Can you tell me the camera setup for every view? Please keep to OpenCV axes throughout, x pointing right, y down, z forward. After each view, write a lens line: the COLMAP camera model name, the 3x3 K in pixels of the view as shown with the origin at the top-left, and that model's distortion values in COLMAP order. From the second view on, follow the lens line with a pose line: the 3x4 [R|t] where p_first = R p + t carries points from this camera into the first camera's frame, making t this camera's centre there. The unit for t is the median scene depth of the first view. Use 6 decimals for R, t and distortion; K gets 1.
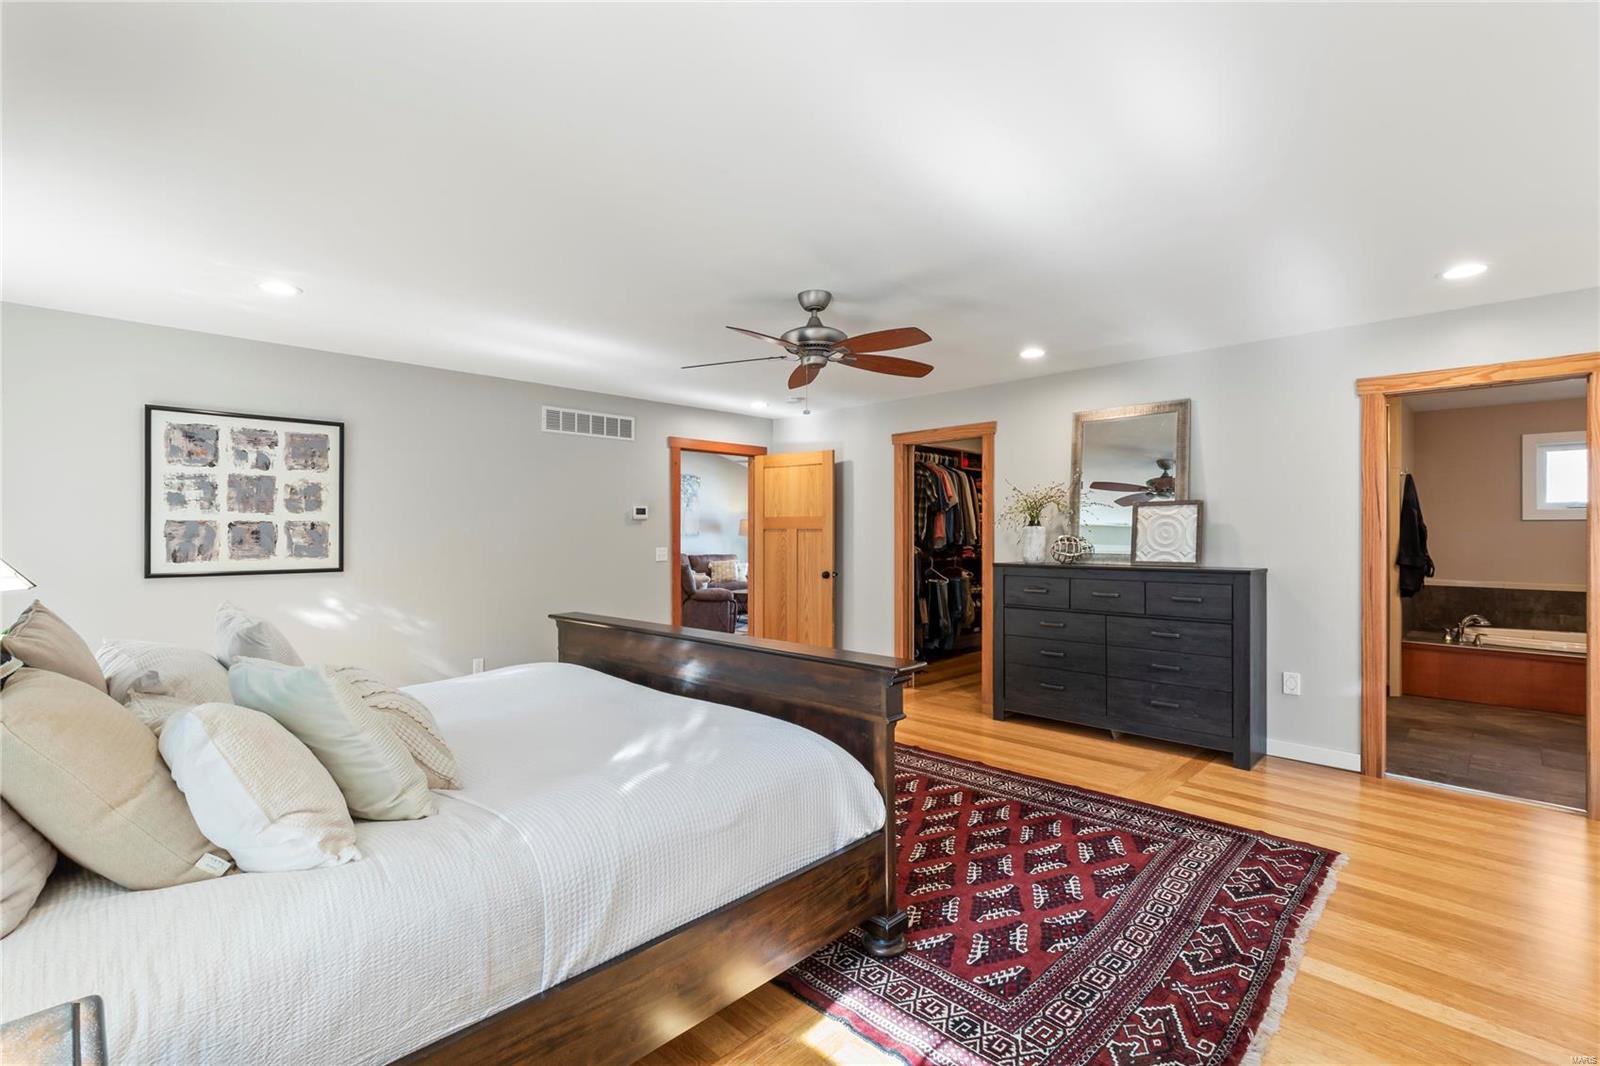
lens RADIAL K [[708.5, 0, 797.1], [0, 708.5, 542.9], [0, 0, 1]] dist [-0.000719, 0.001317]
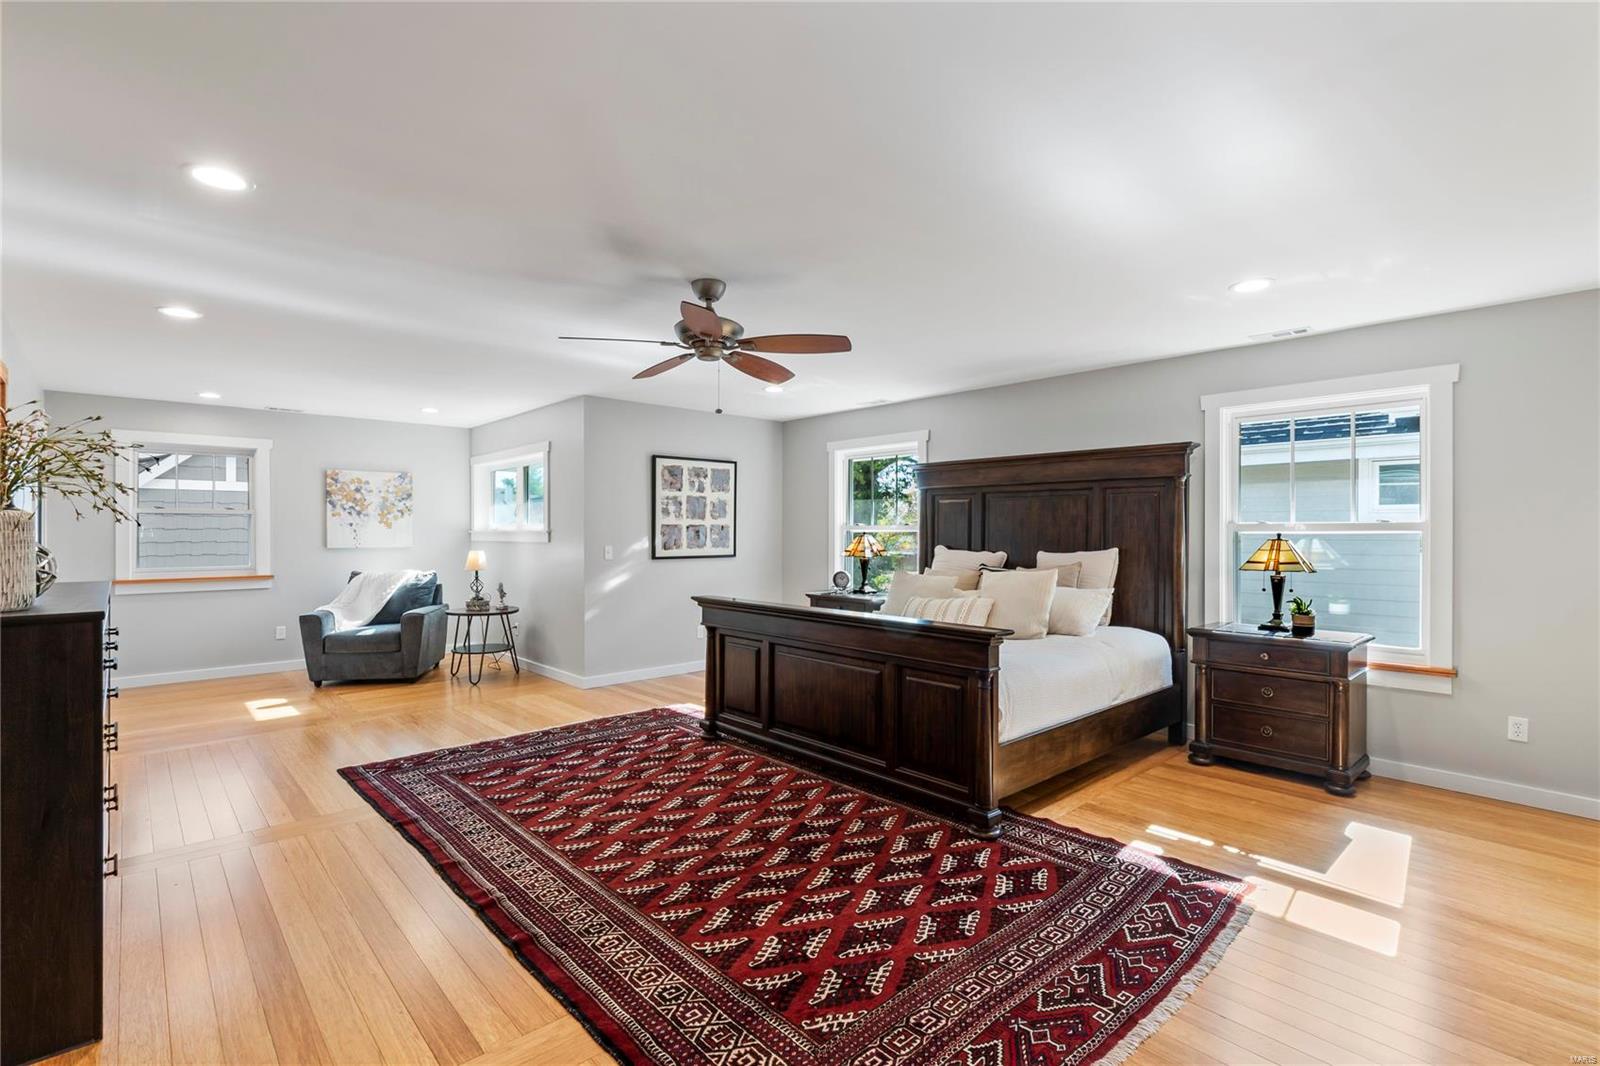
lens RADIAL K [[753.0, 0, 800.0], [0, 753.0, 533.0], [0, 0, 1]] dist [0.002264, 0.000168]
pose [[-0.998629, -0.004798, 0.052132, -0.127987], [-0.004217, 0.999928, 0.011238, -0.017707], [-0.052182, 0.011003, -0.998577, 1.738164]]
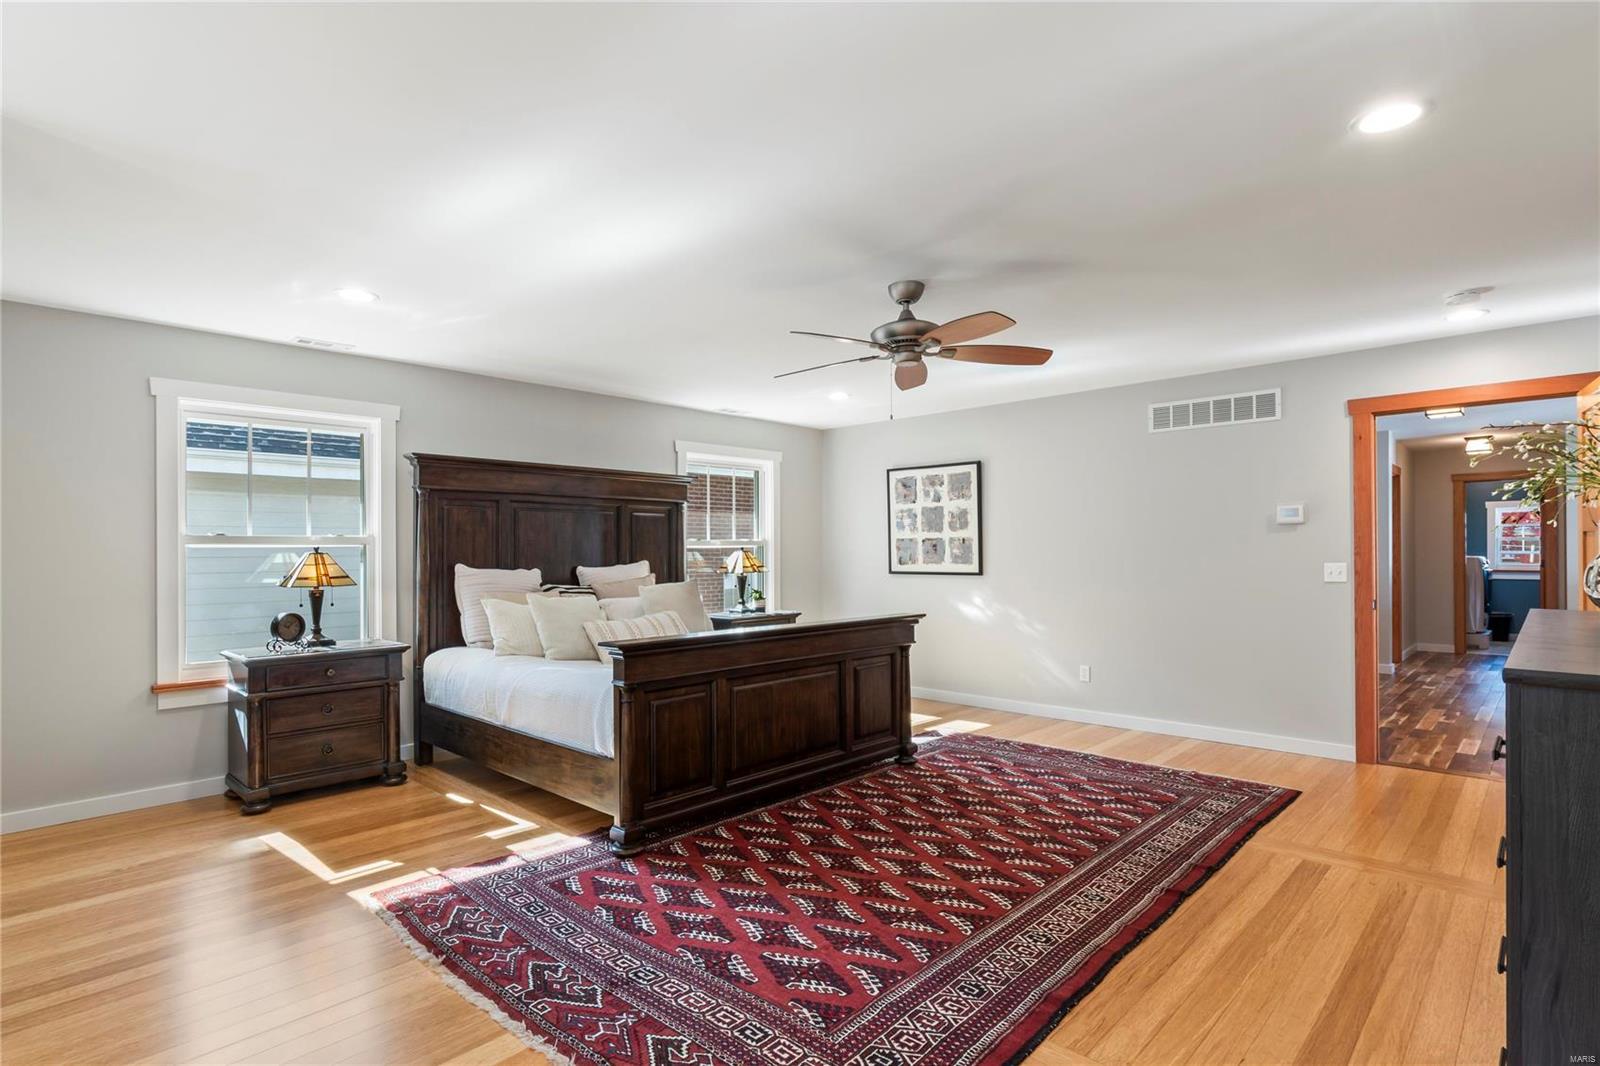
lens RADIAL K [[799.8, 0, 793.6], [0, 799.8, 549.4], [0, 0, 1]] dist [0.000597, -0.000093]
pose [[0.021580, -0.003142, -0.999762, 0.925049], [-0.006594, 0.999973, -0.003285, 0.000124], [0.999745, 0.006663, 0.021559, 0.717221]]
